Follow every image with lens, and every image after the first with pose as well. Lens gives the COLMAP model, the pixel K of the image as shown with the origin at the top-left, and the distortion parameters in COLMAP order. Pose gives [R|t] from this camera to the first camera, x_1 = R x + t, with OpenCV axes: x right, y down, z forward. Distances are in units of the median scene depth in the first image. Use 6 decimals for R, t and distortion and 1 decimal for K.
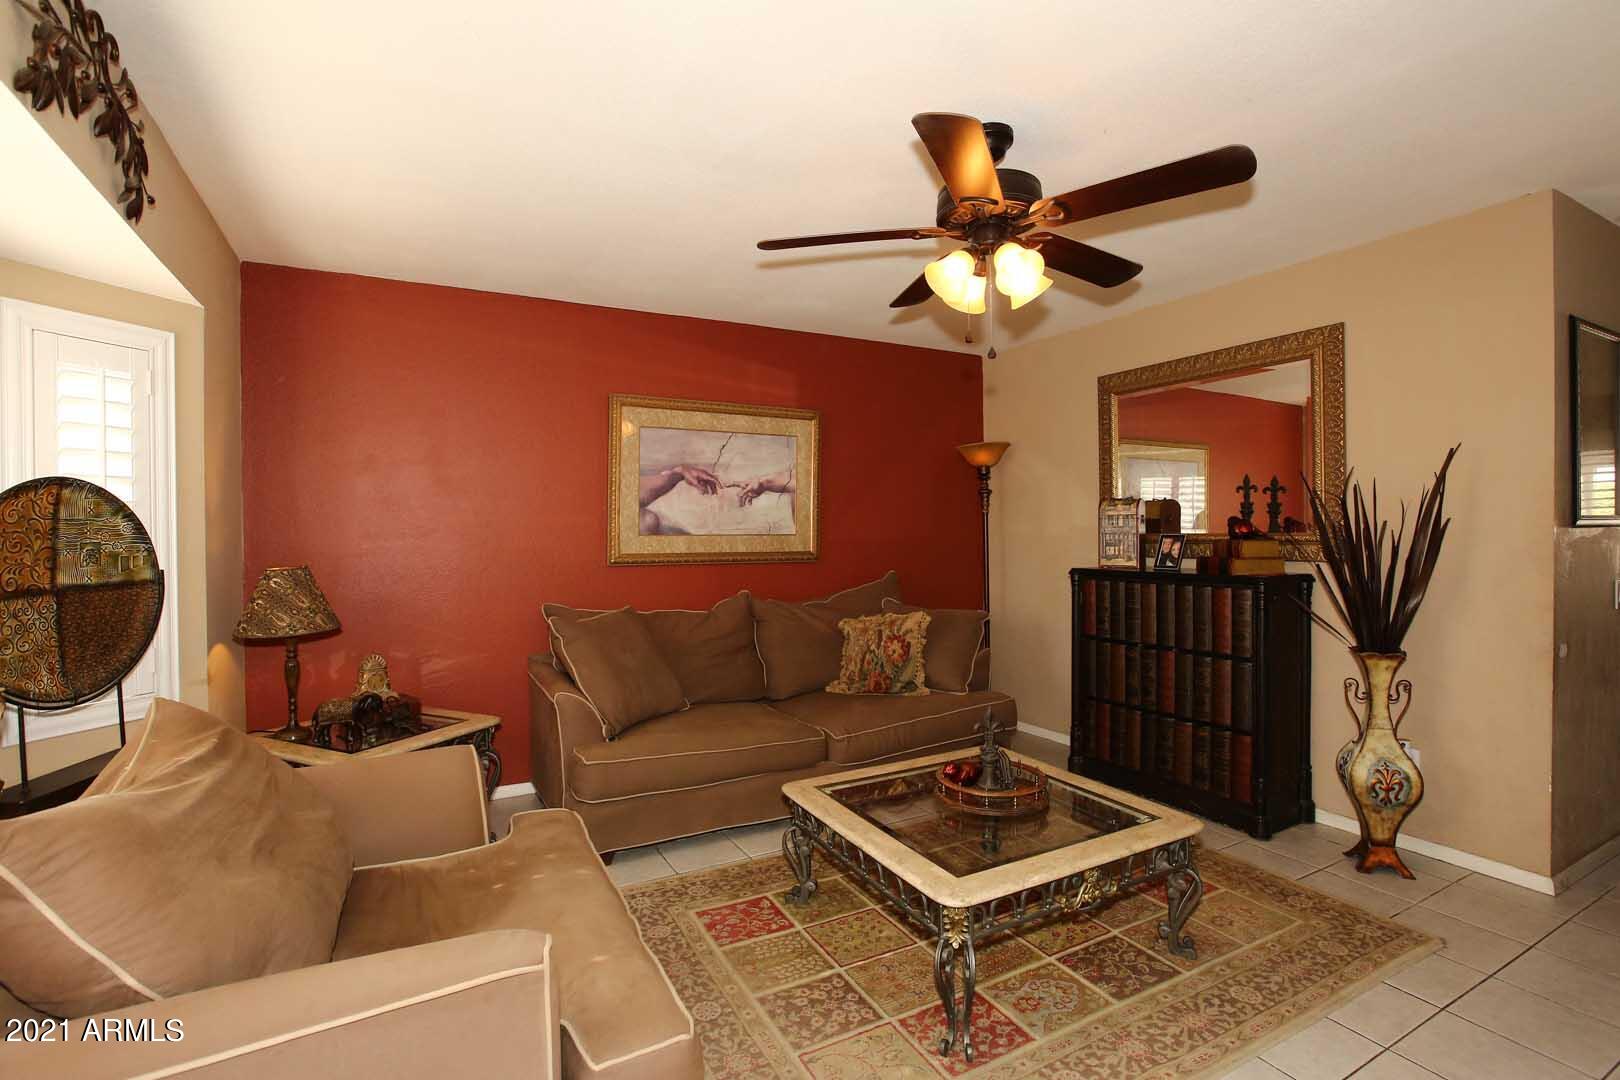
lens RADIAL K [[765.8, 0, 818.4], [0, 765.8, 536.9], [0, 0, 1]] dist [-0.037022, 0.014017]
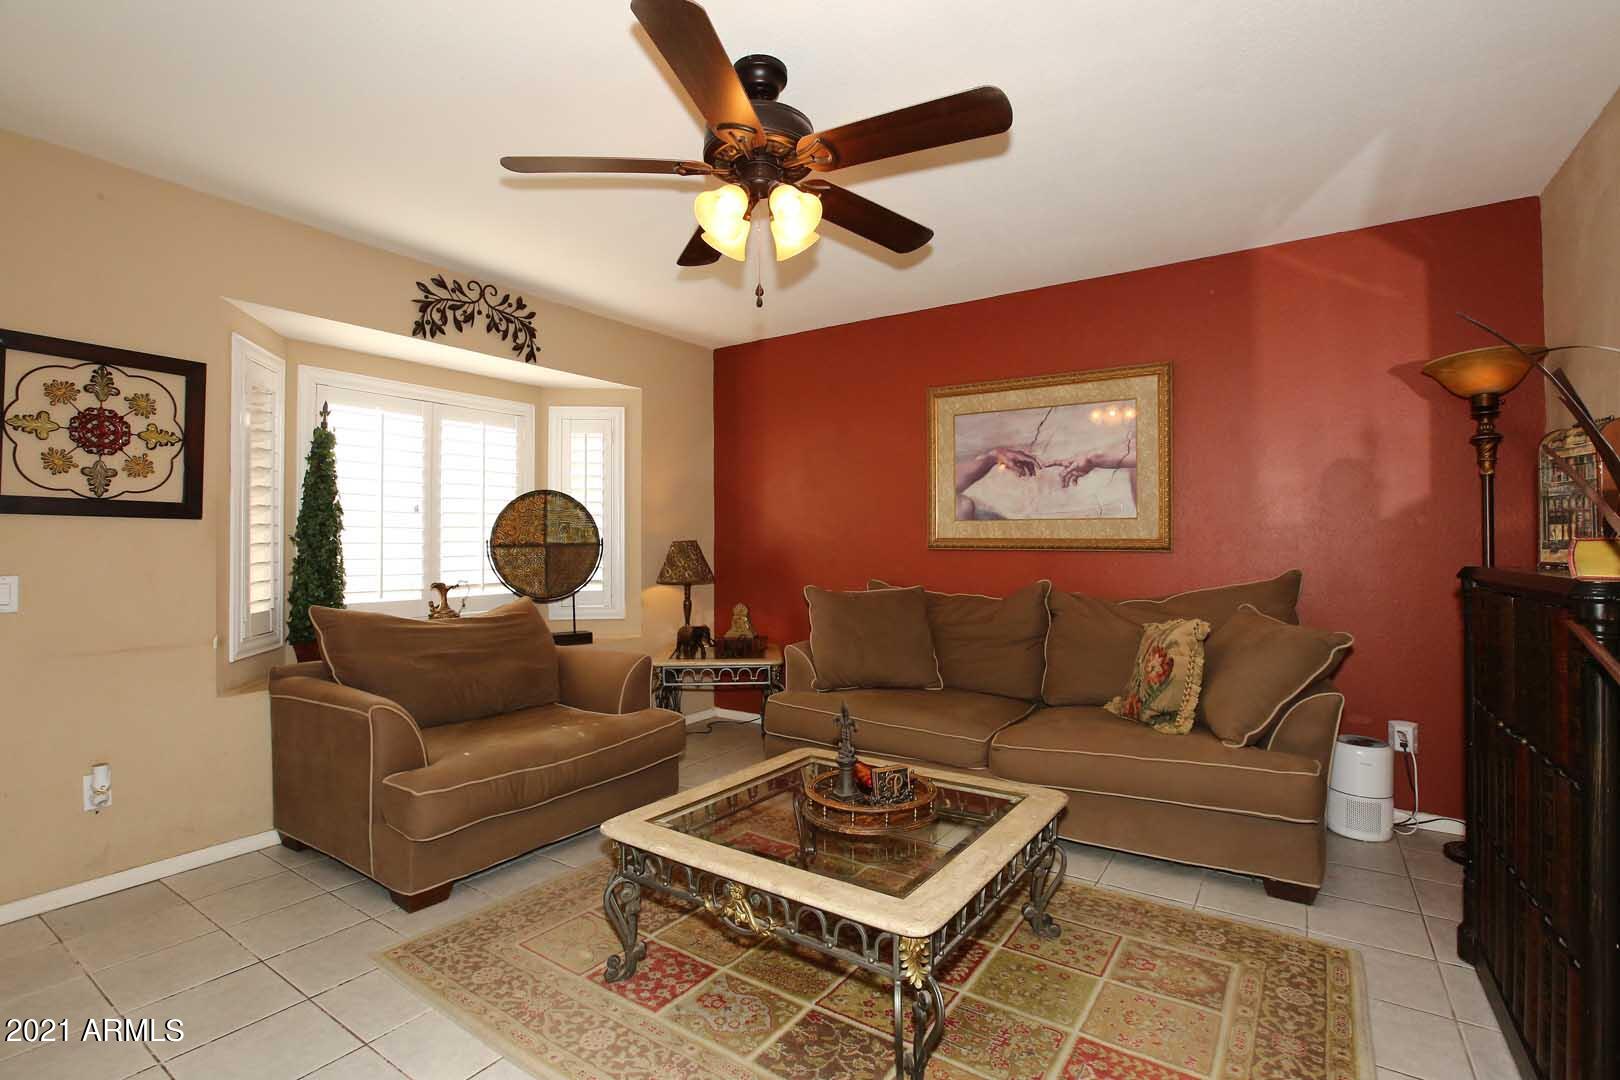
lens RADIAL K [[765.8, 0, 801.3], [0, 765.8, 539.0], [0, 0, 1]] dist [-0.037022, 0.014017]
pose [[0.444993, 0.002101, -0.895531, 0.605106], [-0.008450, 0.999963, -0.001853, 0.027044], [0.895494, 0.008392, 0.444995, 0.355217]]
